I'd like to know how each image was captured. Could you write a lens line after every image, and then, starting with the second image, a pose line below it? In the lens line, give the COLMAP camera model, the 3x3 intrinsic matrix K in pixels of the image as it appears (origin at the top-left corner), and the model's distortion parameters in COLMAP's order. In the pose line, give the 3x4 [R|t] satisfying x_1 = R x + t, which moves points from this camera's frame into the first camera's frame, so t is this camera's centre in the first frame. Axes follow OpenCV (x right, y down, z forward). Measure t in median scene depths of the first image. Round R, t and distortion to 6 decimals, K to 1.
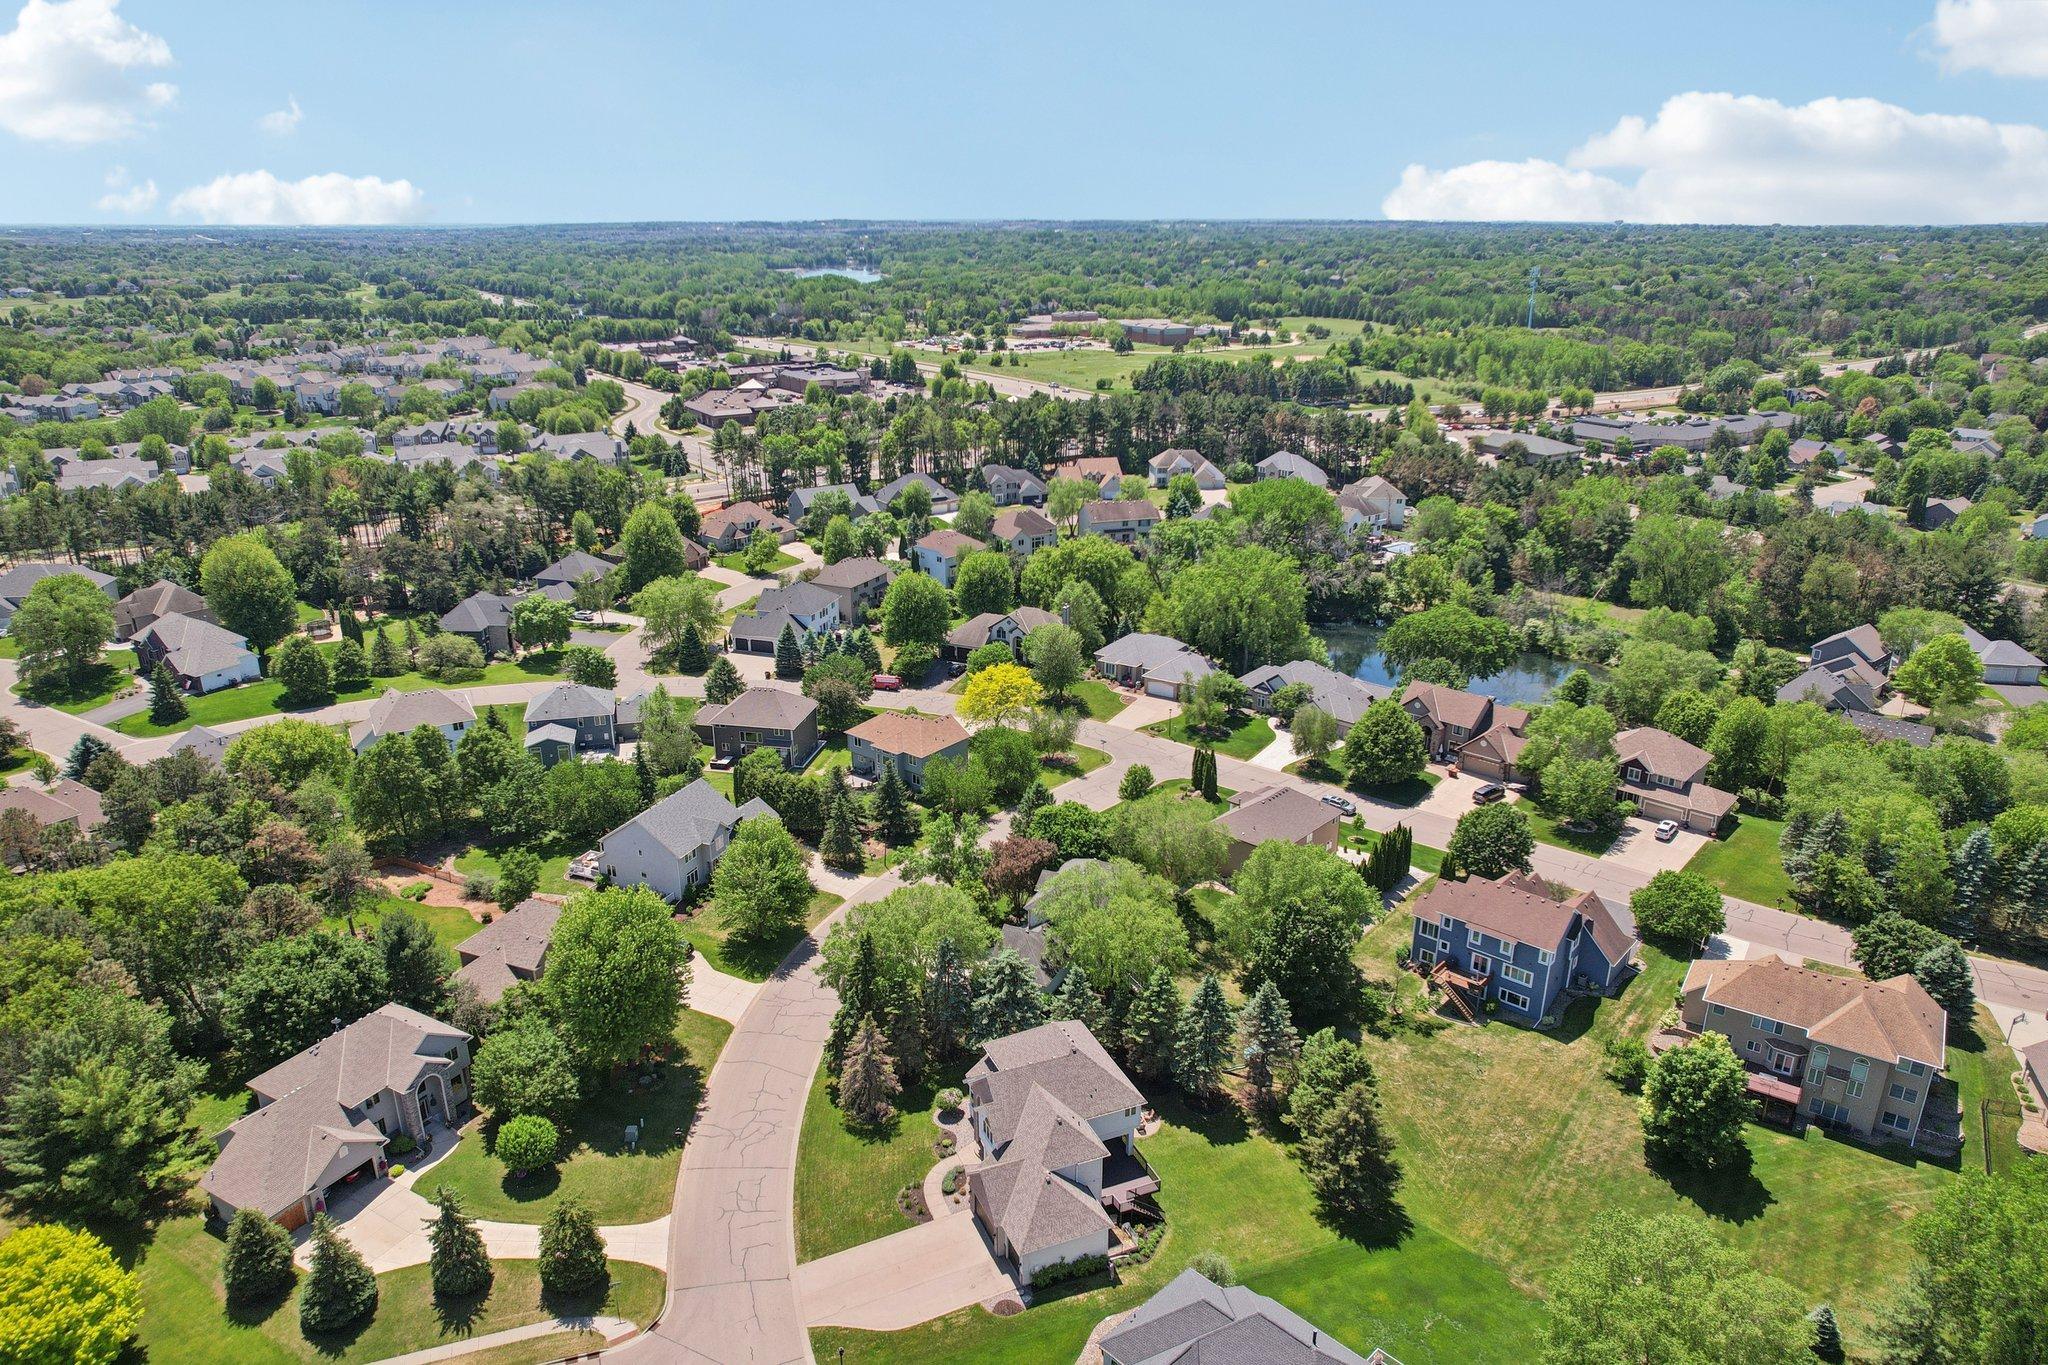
lens RADIAL K [[1332.5, 0, 1024.0], [0, 1332.5, 682.5], [0, 0, 1]] dist [-0.071164, 0.062985]
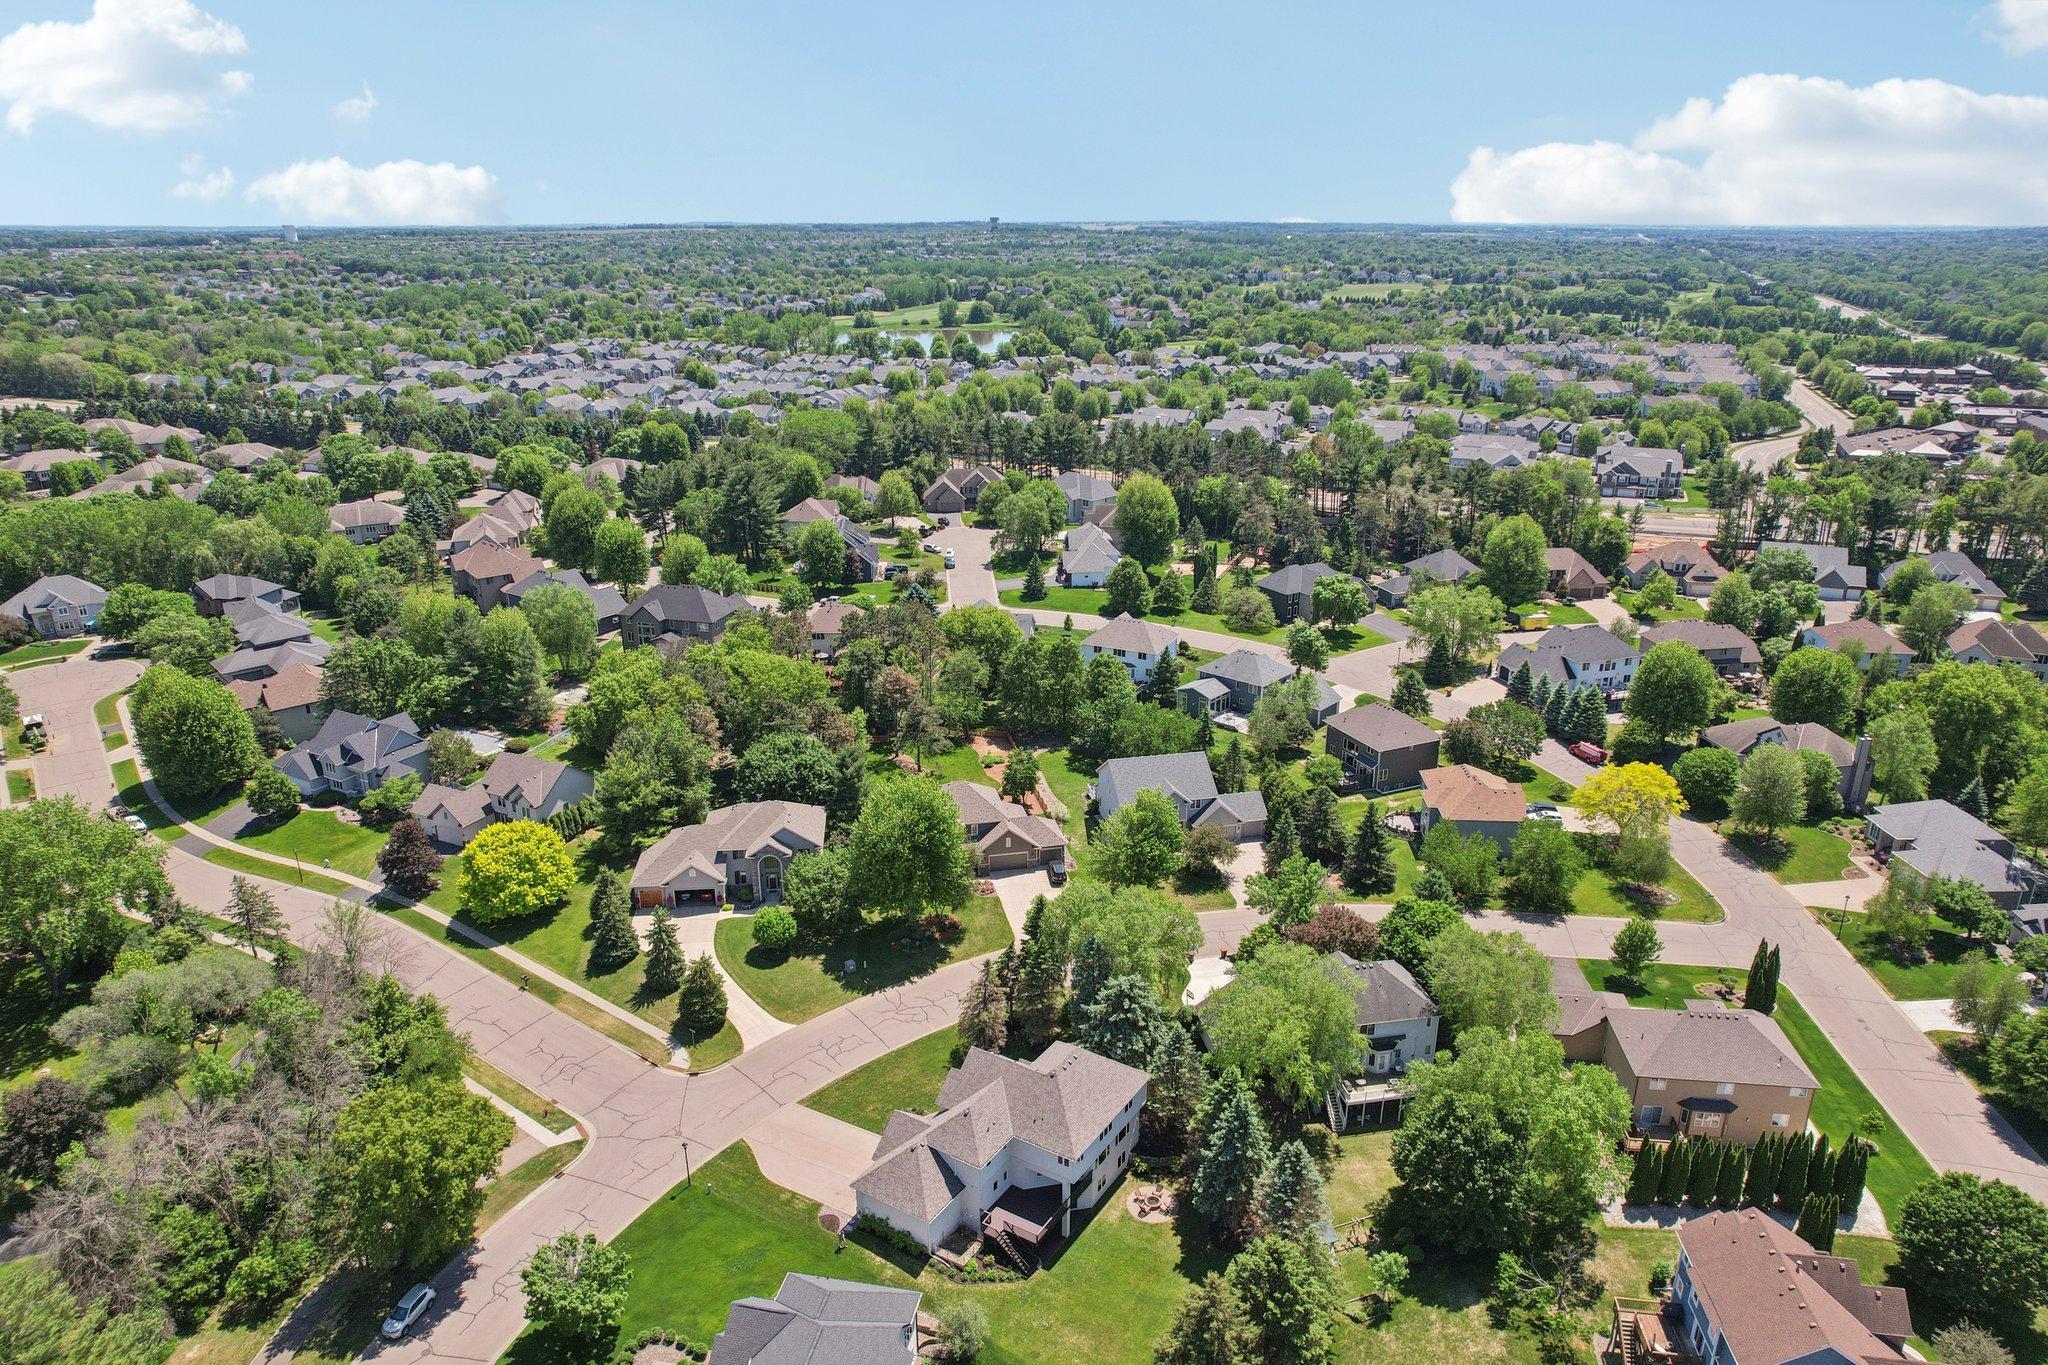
lens RADIAL K [[1332.5, 0, 1024.0], [0, 1332.5, 682.5], [0, 0, 1]] dist [-0.071164, 0.062985]
pose [[0.578084, 0.275141, -0.768190, 0.734927], [-0.274967, 0.952059, 0.134077, -0.128747], [0.768253, 0.133719, 0.626025, 0.353883]]
